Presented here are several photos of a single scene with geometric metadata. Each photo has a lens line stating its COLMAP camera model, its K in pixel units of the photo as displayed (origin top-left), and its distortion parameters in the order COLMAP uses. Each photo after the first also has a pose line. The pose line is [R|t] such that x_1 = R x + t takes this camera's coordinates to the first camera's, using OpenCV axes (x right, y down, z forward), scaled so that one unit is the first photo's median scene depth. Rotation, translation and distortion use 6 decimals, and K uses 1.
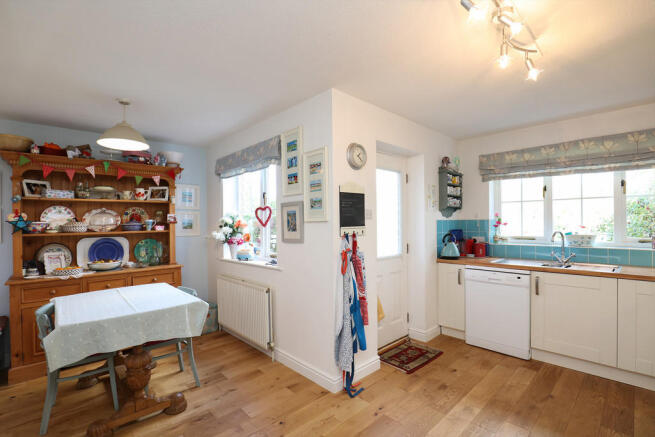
lens RADIAL K [[302.6, 0, 325.7], [0, 302.6, 223.7], [0, 0, 1]] dist [-0.001421, 0.000178]
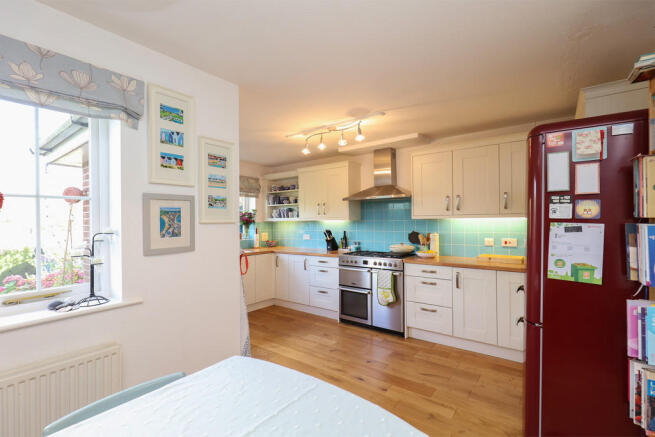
lens RADIAL K [[302.6, 0, 325.0], [0, 302.6, 220.3], [0, 0, 1]] dist [-0.001421, 0.000178]
pose [[-0.161775, 0.018800, 0.986649, -0.859652], [0.008141, 0.999810, -0.017716, 0.002182], [-0.986794, 0.005166, -0.161898, 0.776360]]
